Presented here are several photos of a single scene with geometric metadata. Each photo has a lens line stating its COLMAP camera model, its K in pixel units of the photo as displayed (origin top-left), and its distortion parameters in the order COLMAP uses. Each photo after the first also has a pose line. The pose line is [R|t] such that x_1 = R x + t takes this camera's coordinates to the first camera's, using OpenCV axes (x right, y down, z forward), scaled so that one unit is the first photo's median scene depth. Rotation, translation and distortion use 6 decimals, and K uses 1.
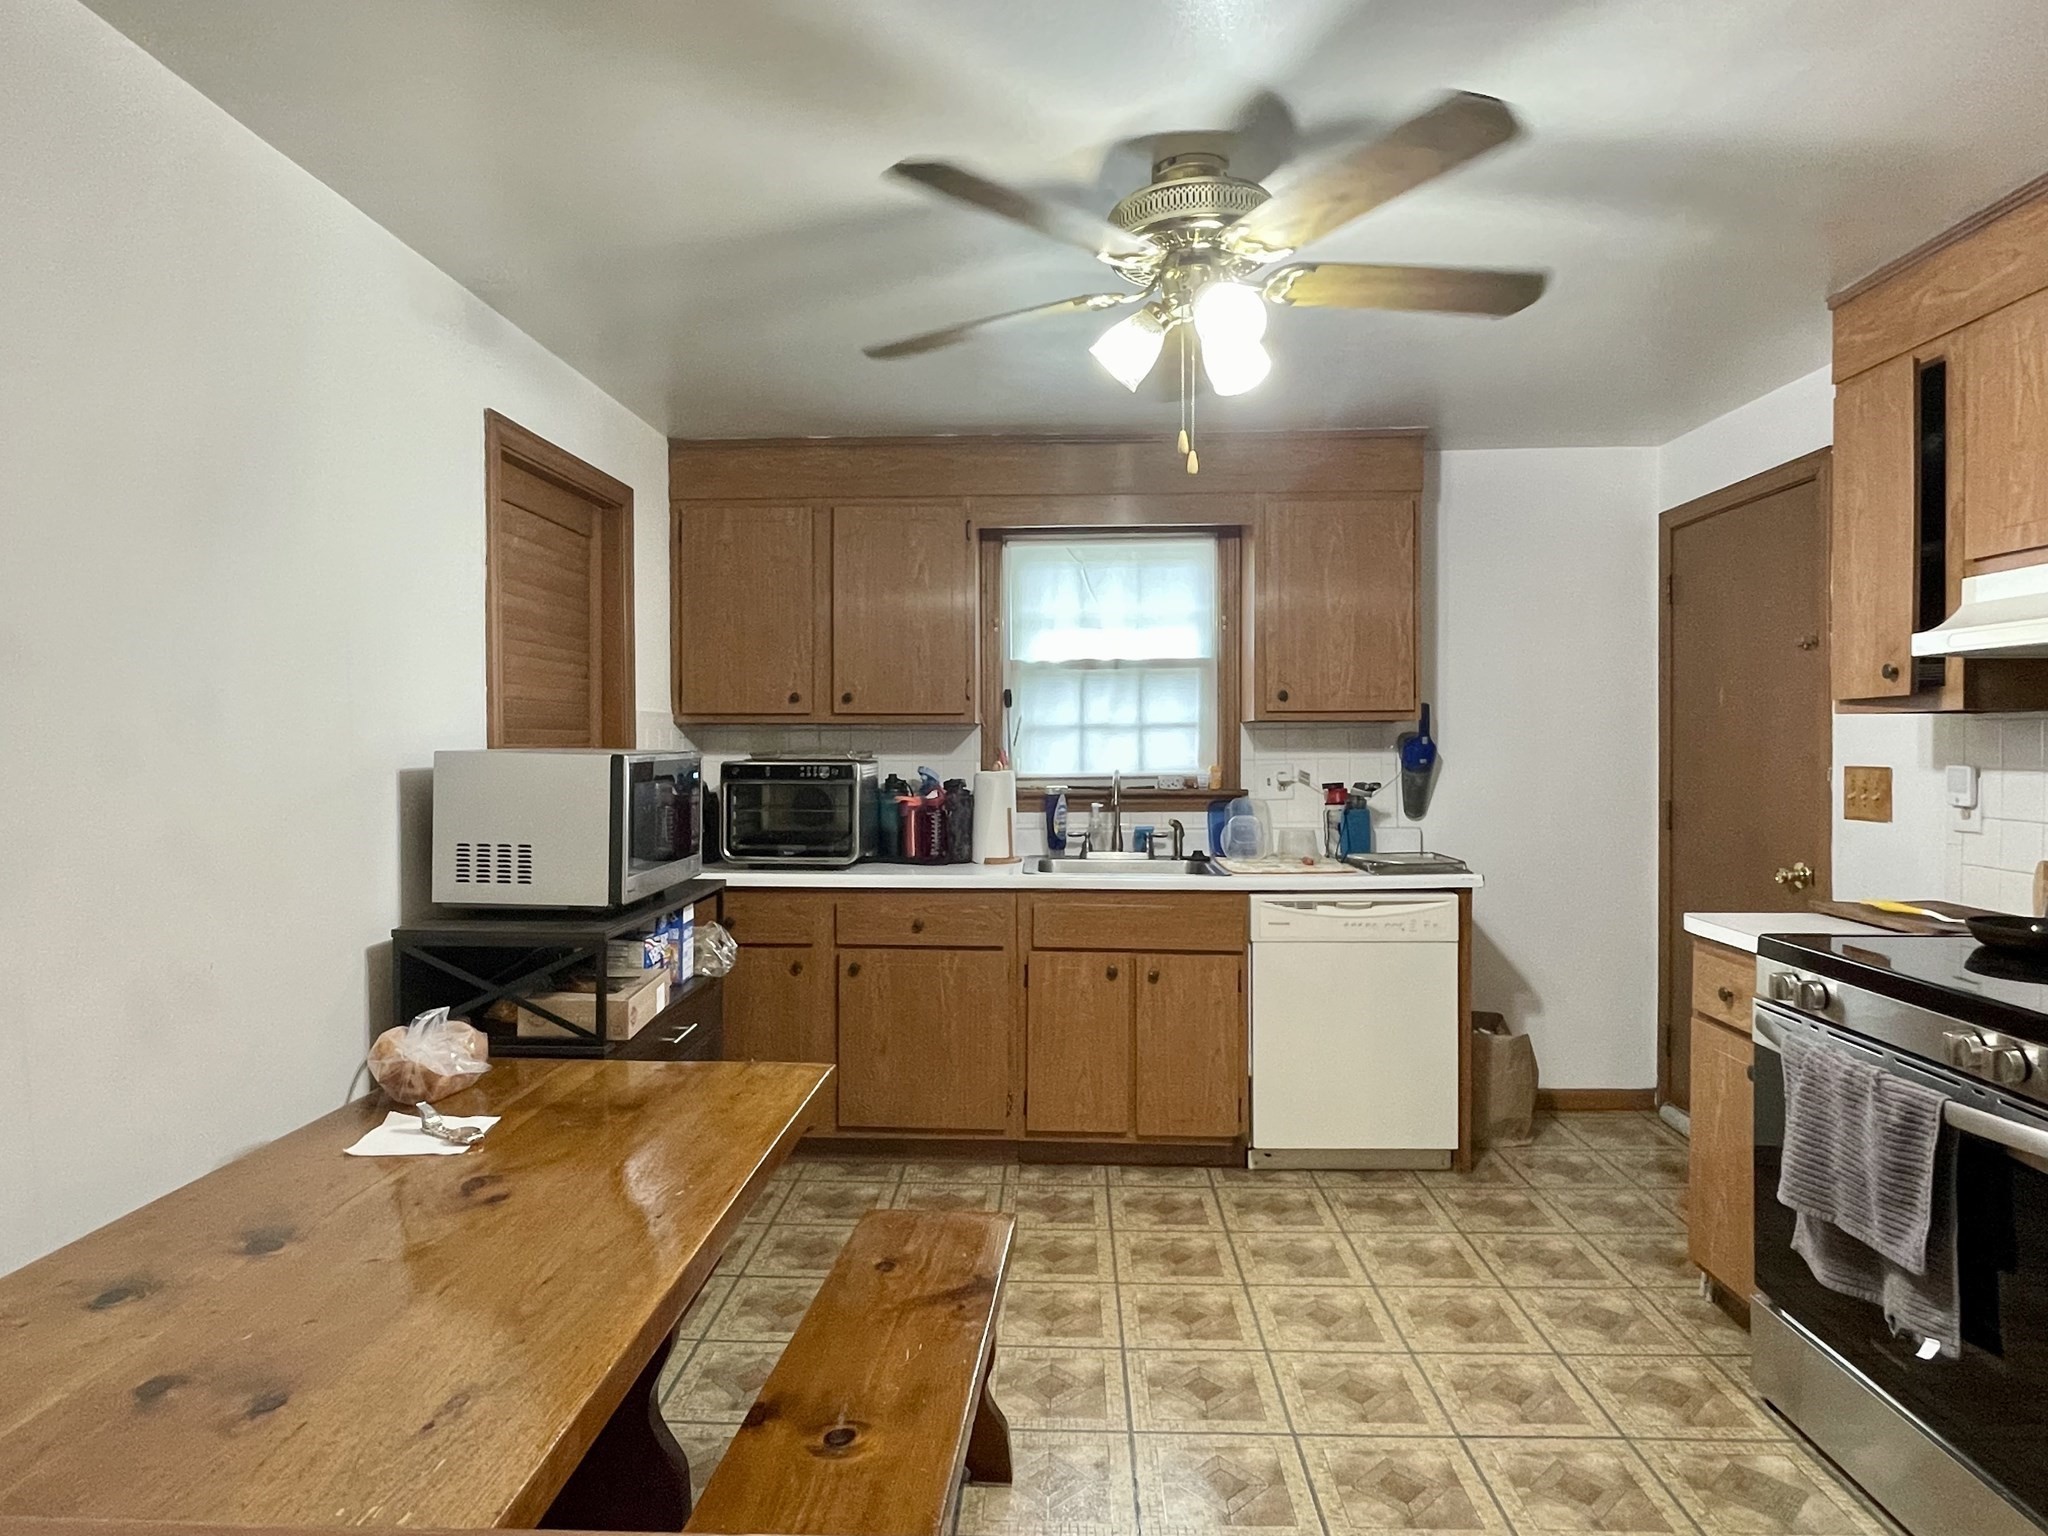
lens RADIAL K [[1181.7, 0, 1012.9], [0, 1181.7, 757.0], [0, 0, 1]] dist [-0.001544, -0.000529]
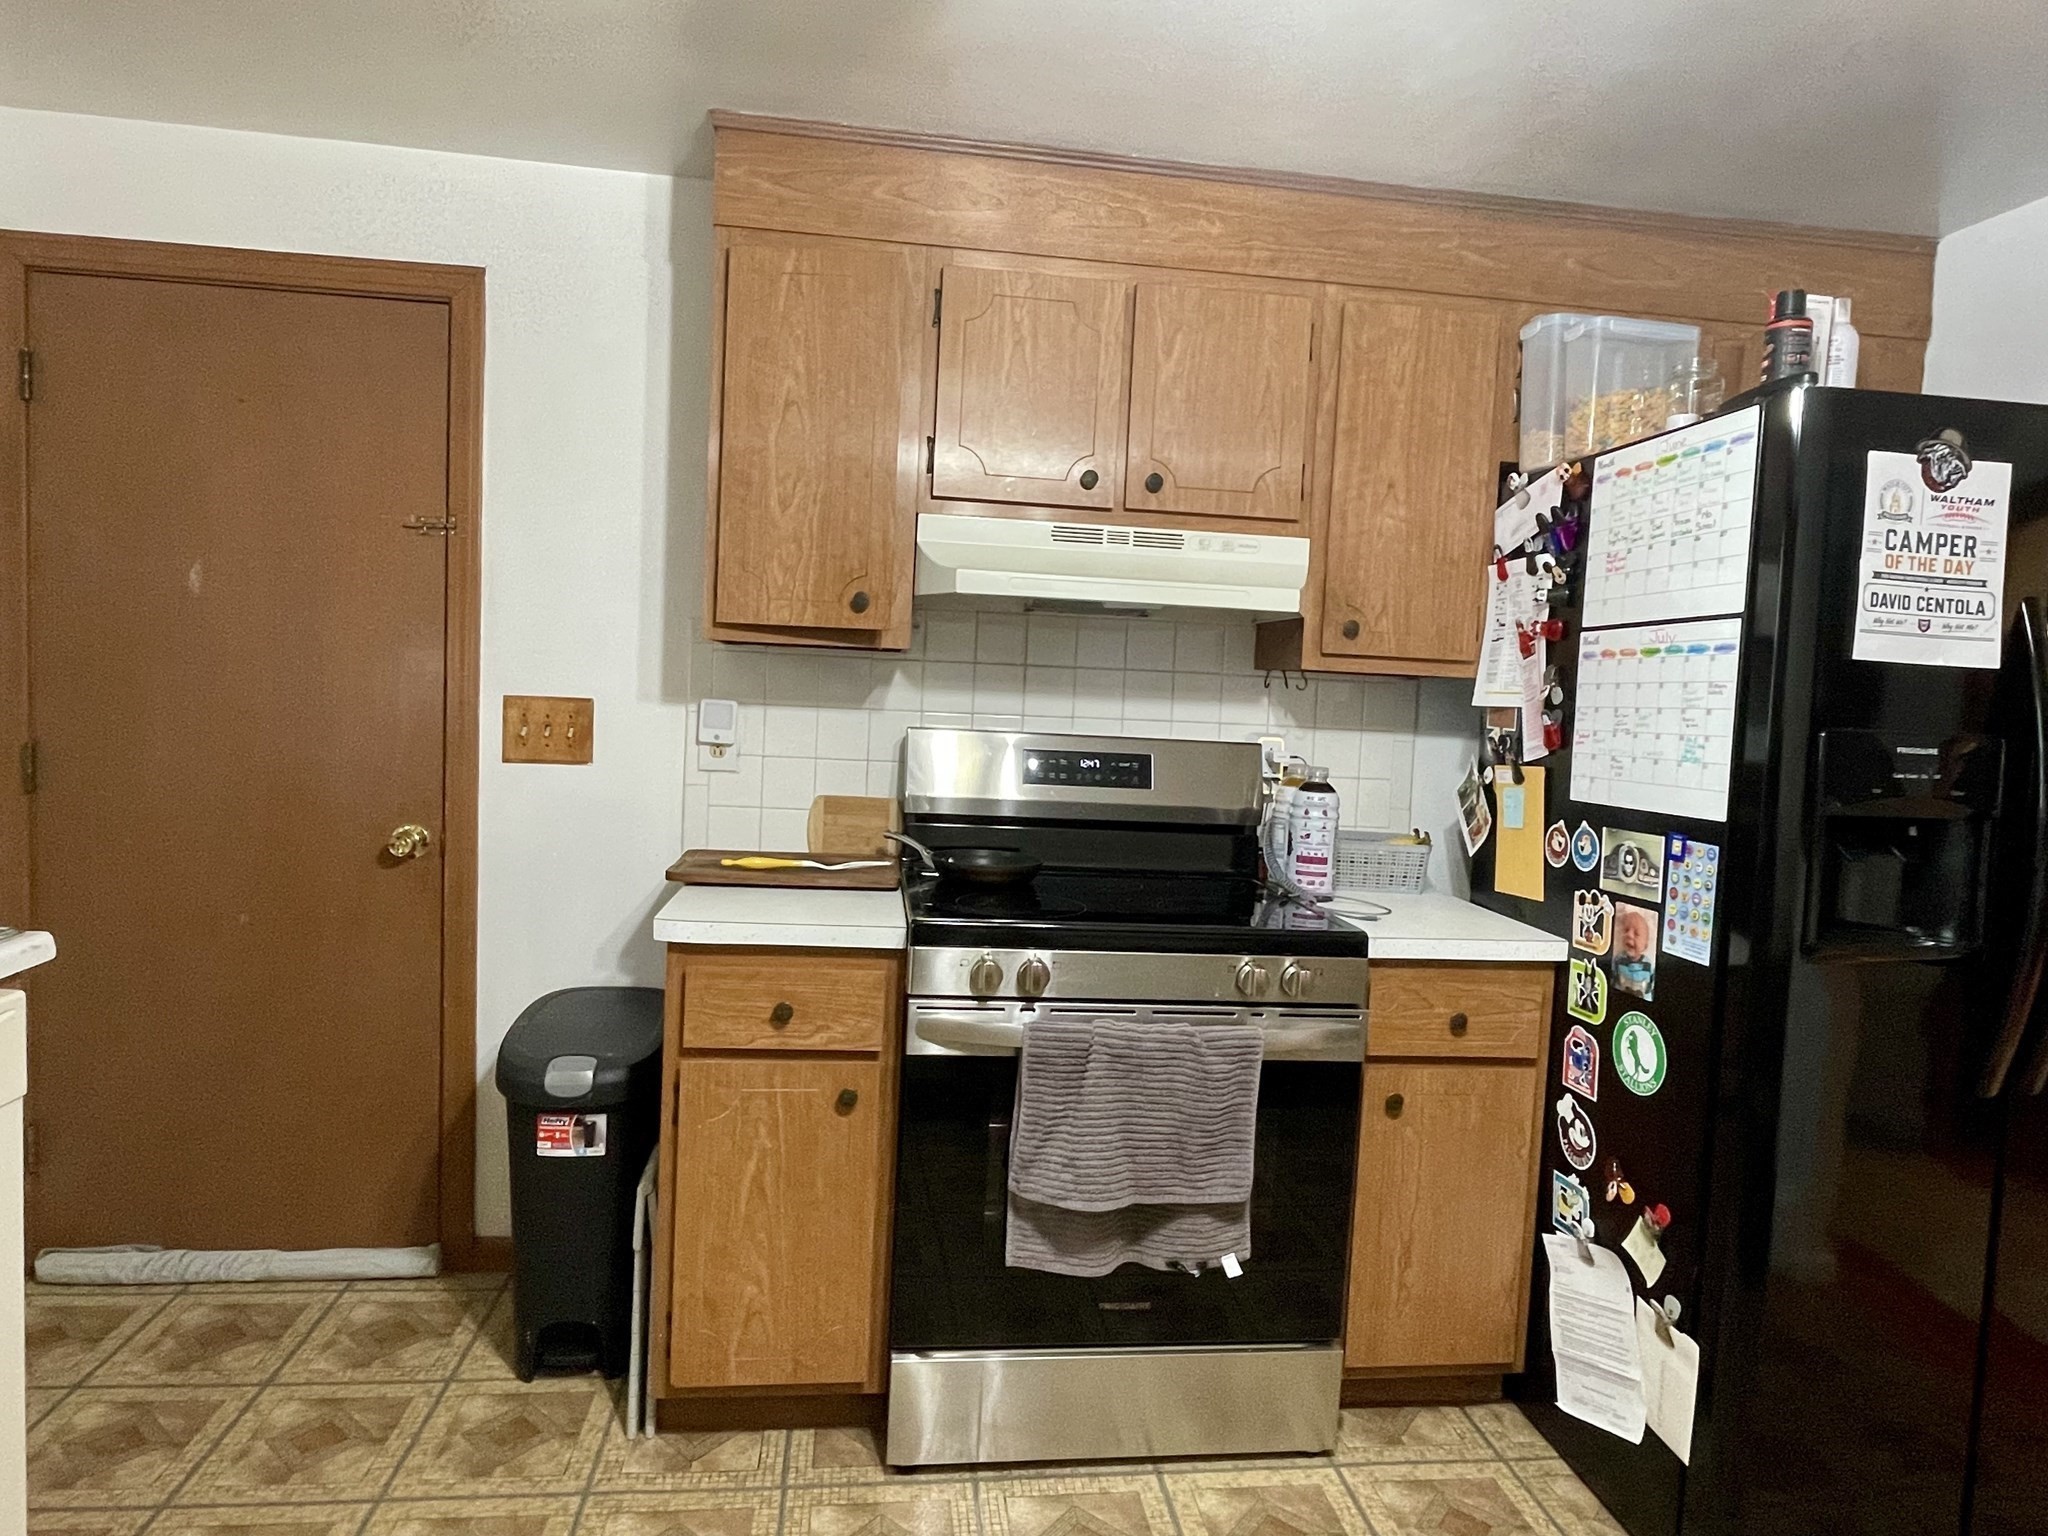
lens RADIAL K [[1181.7, 0, 1012.9], [0, 1181.7, 757.0], [0, 0, 1]] dist [-0.001544, -0.000529]
pose [[-0.164808, -0.053856, 0.984854, -0.048961], [-0.034677, 0.998207, 0.048783, -0.000553], [-0.985716, -0.026112, -0.166380, 0.310268]]
